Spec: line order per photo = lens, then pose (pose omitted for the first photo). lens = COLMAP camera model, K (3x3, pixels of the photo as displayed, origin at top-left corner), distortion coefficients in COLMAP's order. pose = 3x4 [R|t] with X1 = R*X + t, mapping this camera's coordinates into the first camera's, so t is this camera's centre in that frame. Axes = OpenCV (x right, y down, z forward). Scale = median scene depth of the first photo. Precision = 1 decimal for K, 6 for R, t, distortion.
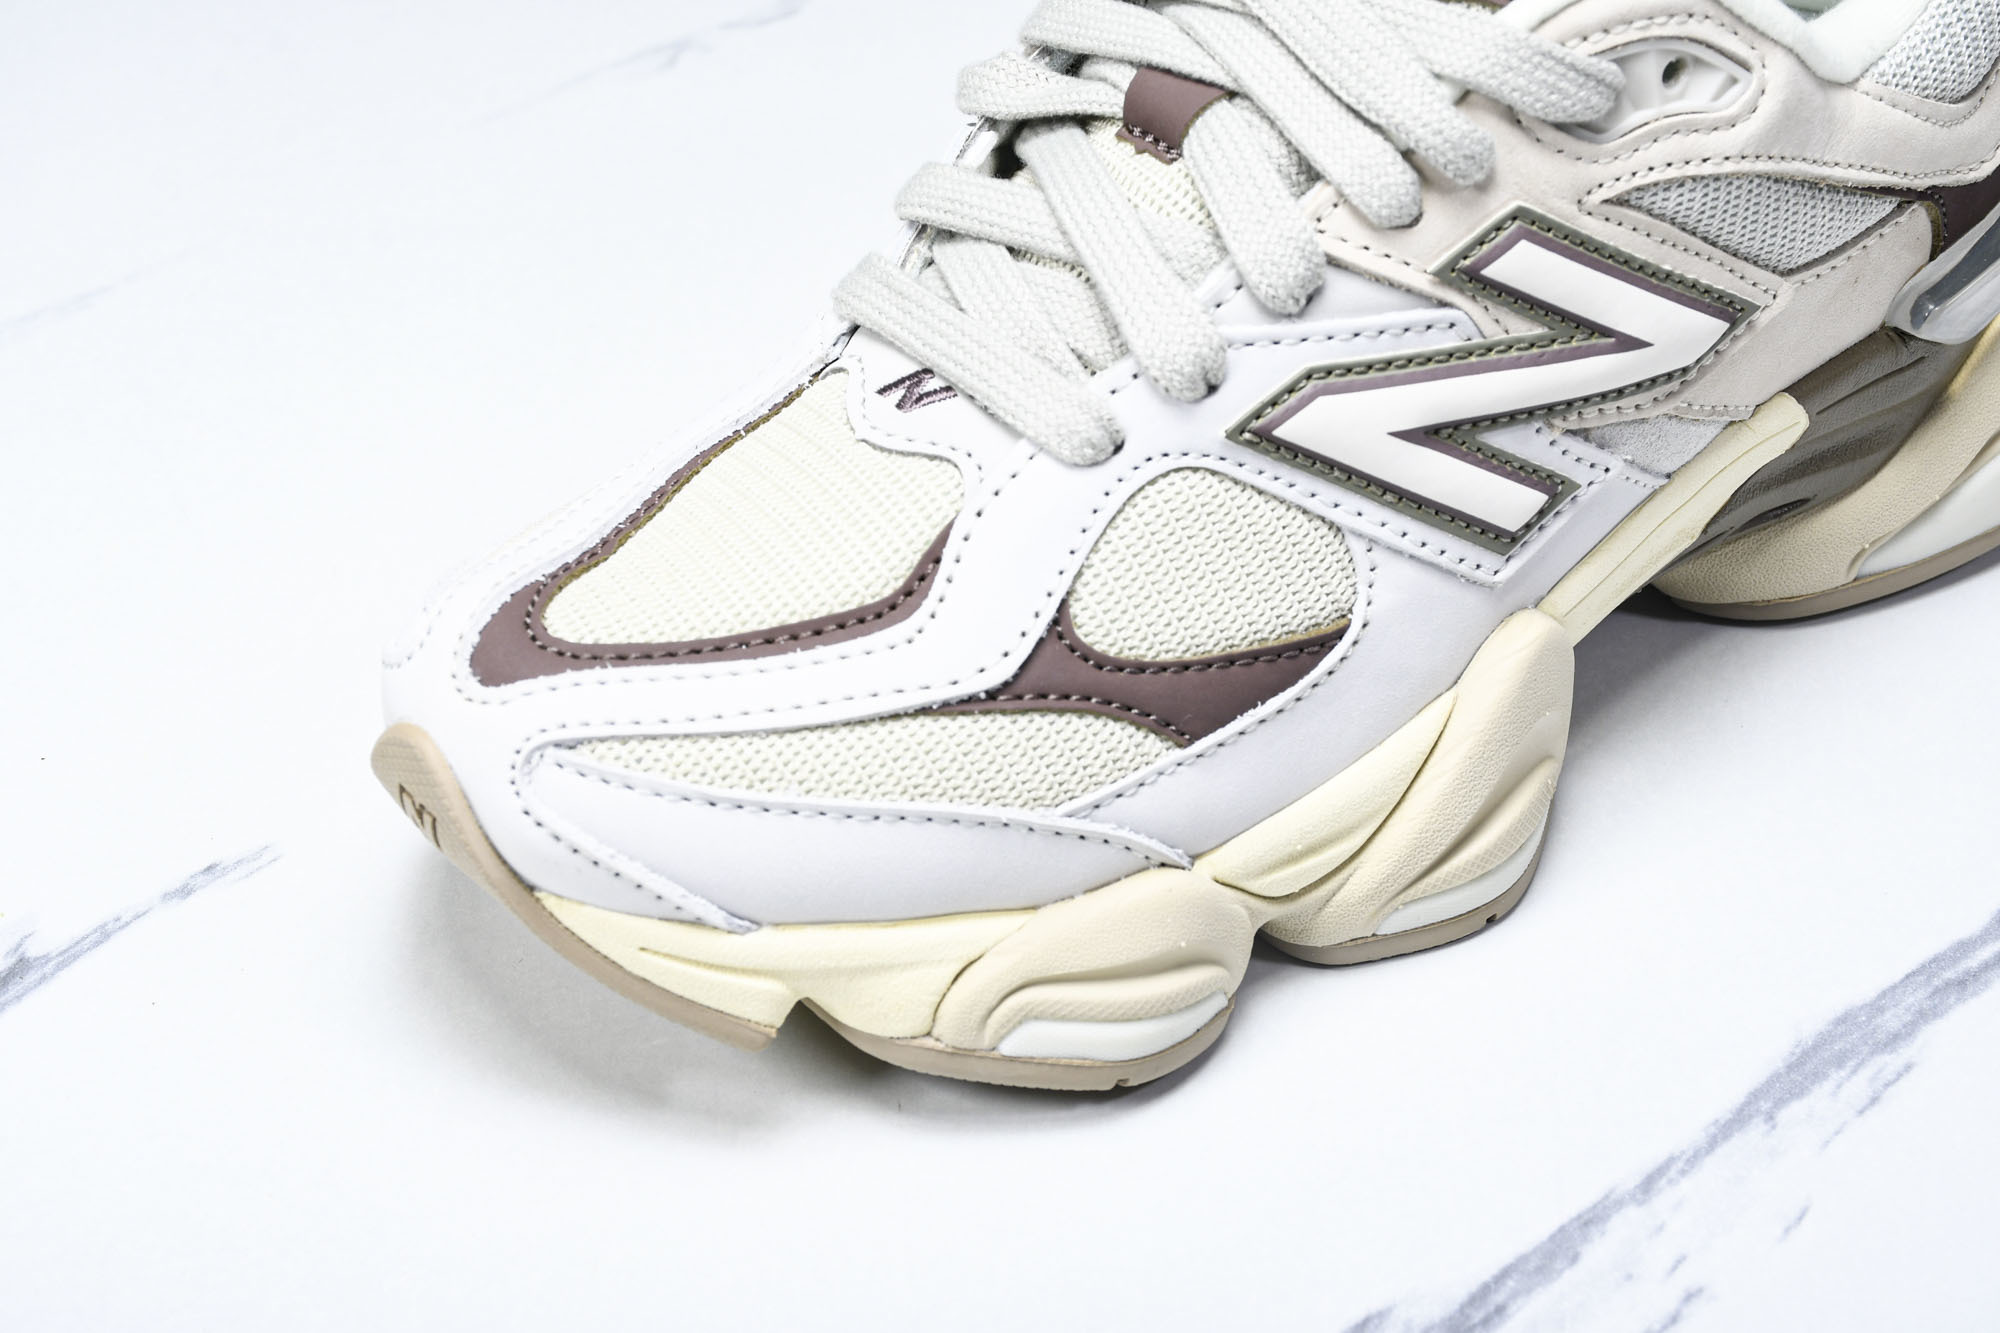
lens RADIAL K [[4220.0, 0, 1000.2], [0, 4220.0, 624.1], [0, 0, 1]] dist [0.444528, 0.000000]
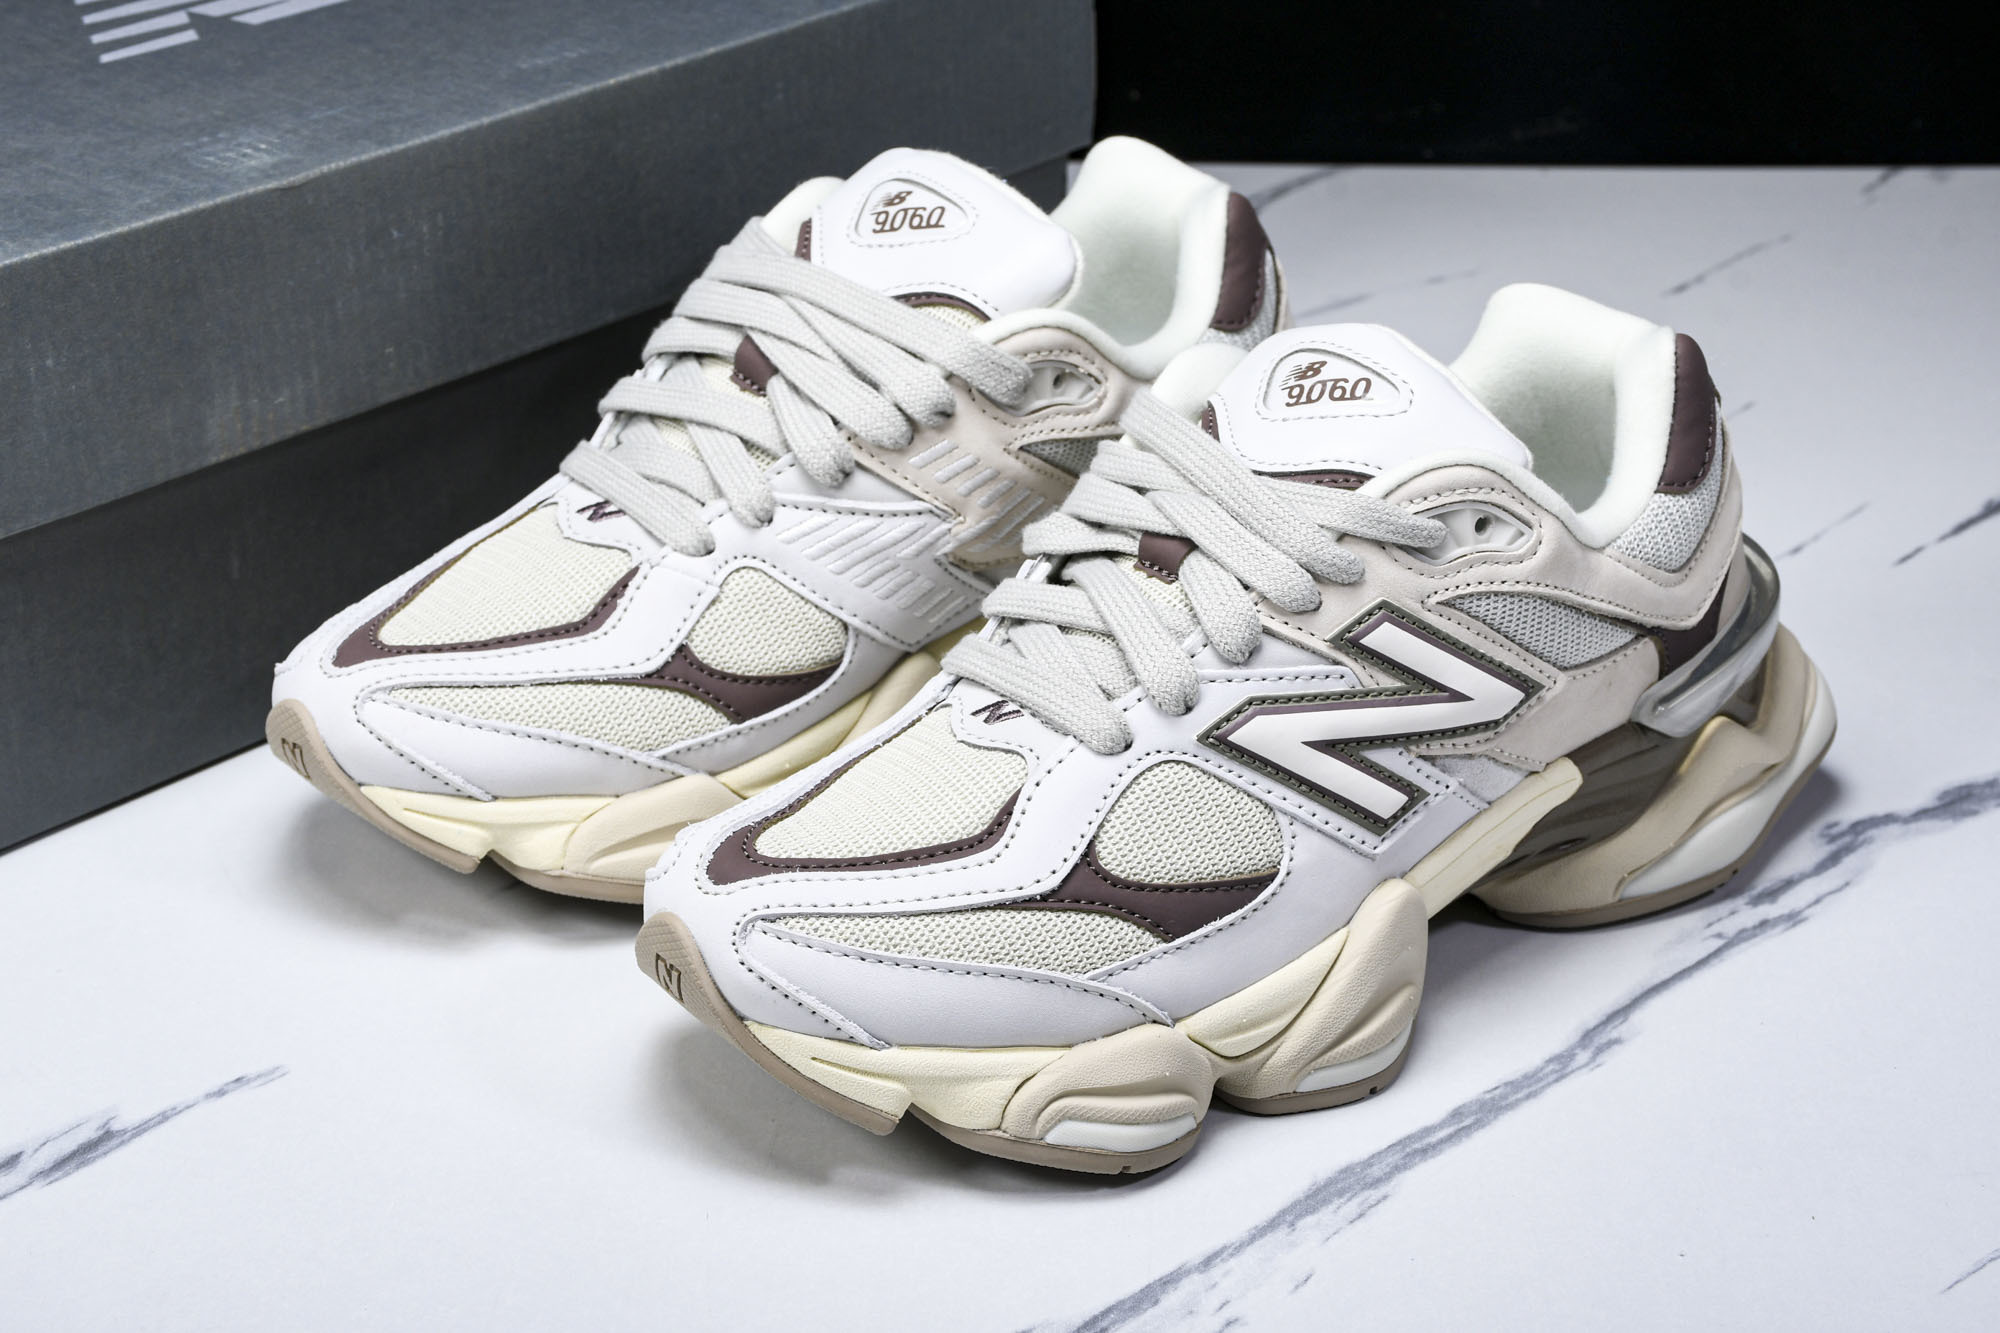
lens RADIAL K [[3682.7, 0, 997.2], [0, 3682.7, 667.9], [0, 0, 1]] dist [0.356984, 0.000000]
pose [[0.999834, 0.018099, -0.001958, -0.017536], [-0.018136, 0.980863, -0.193853, 0.189897], [-0.001589, 0.193856, 0.981029, -0.322741]]
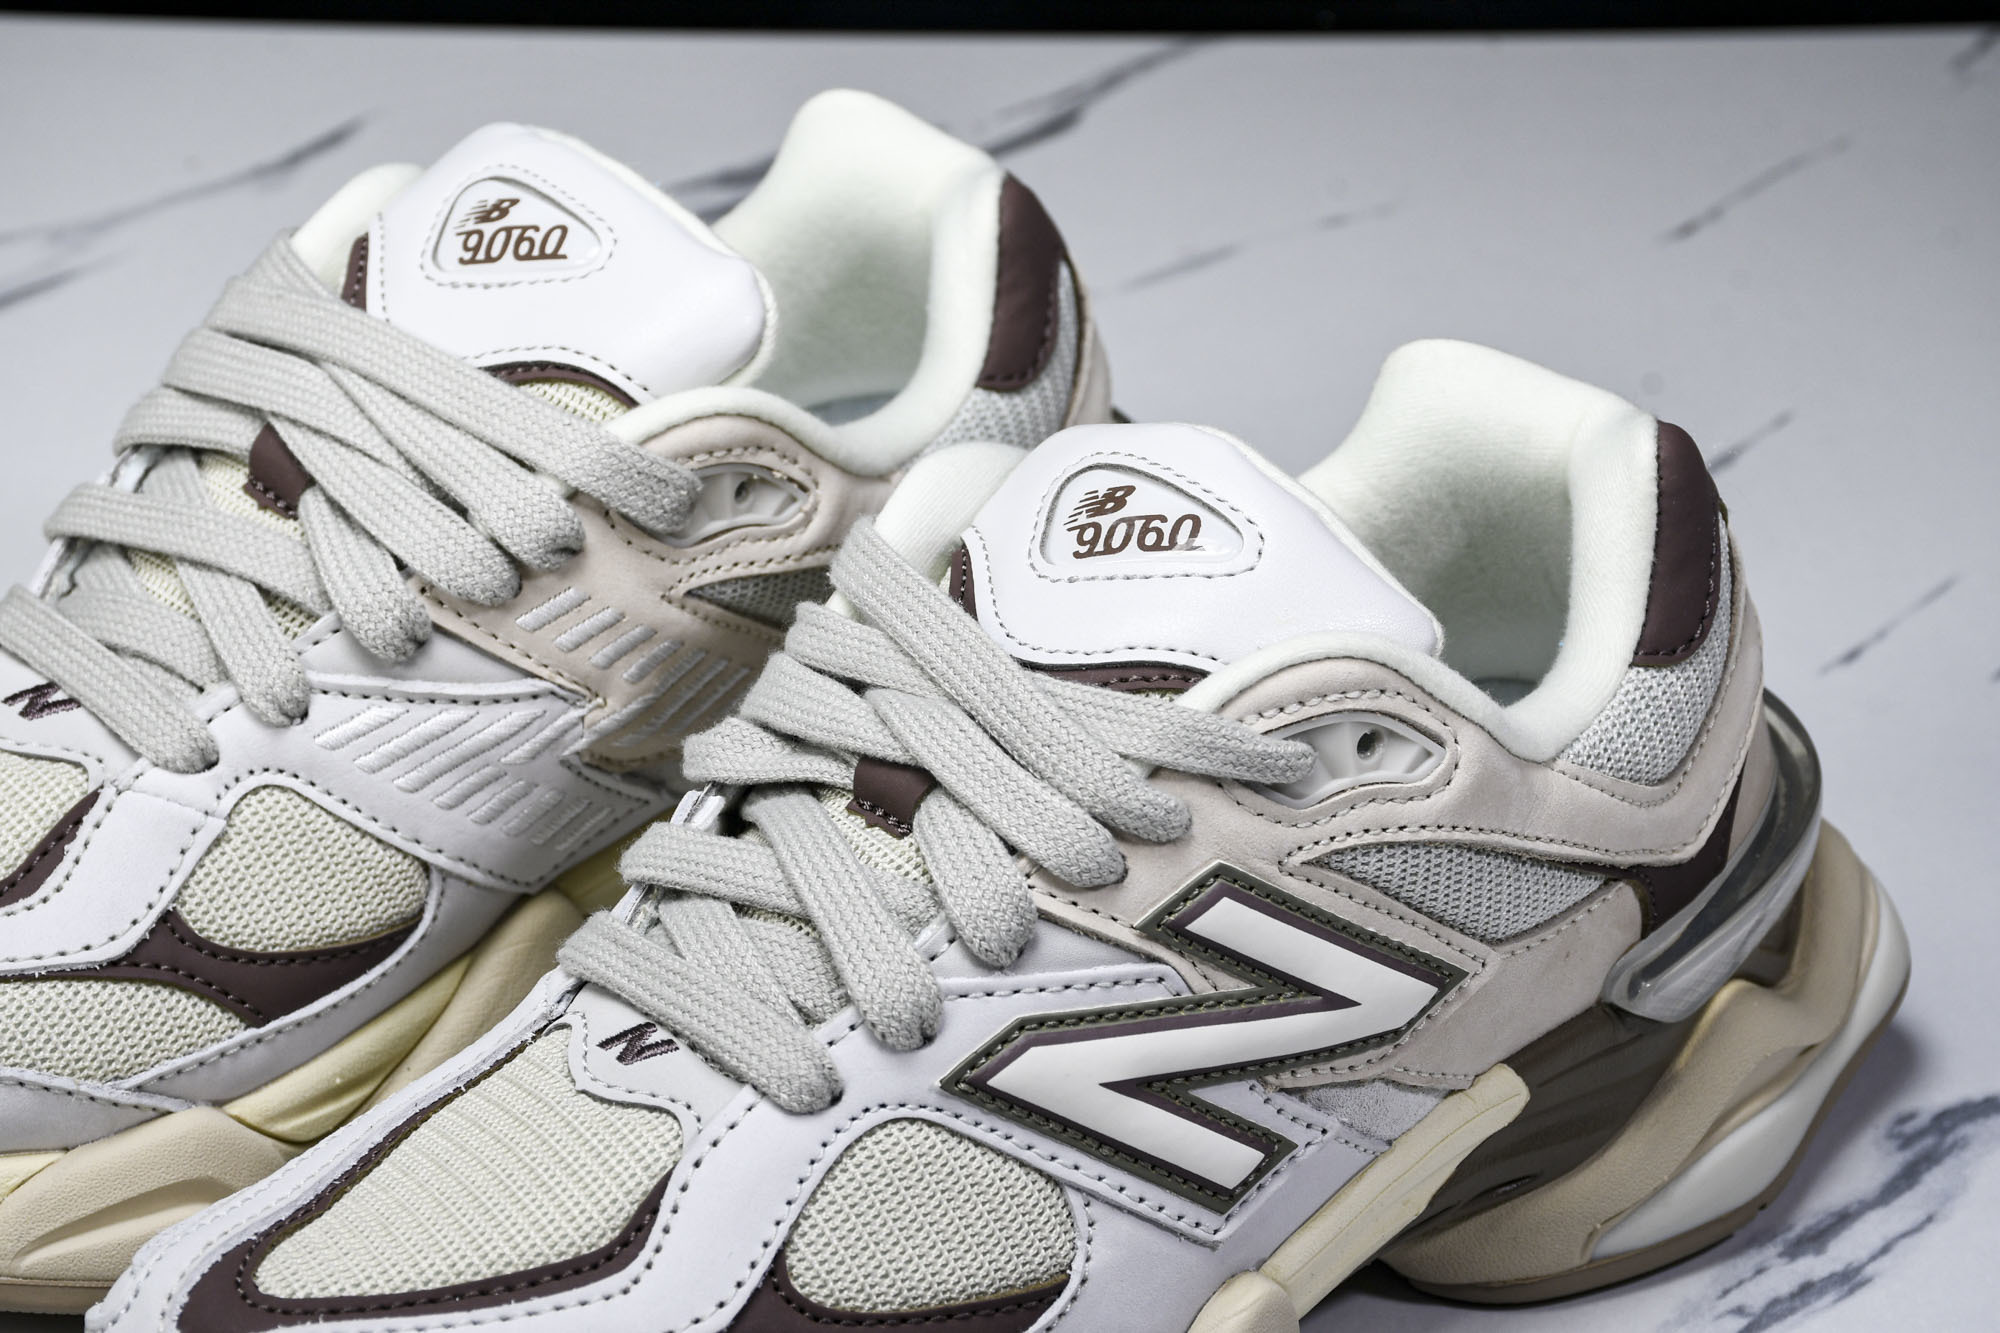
lens RADIAL K [[4969.1, 0, 964.1], [0, 4969.1, 680.2], [0, 0, 1]] dist [0.549861, 0.000000]
pose [[0.999615, 0.002609, 0.027638, 0.024964], [0.001848, 0.987111, -0.160024, 0.050278], [-0.027699, 0.160014, 0.986726, -0.195627]]
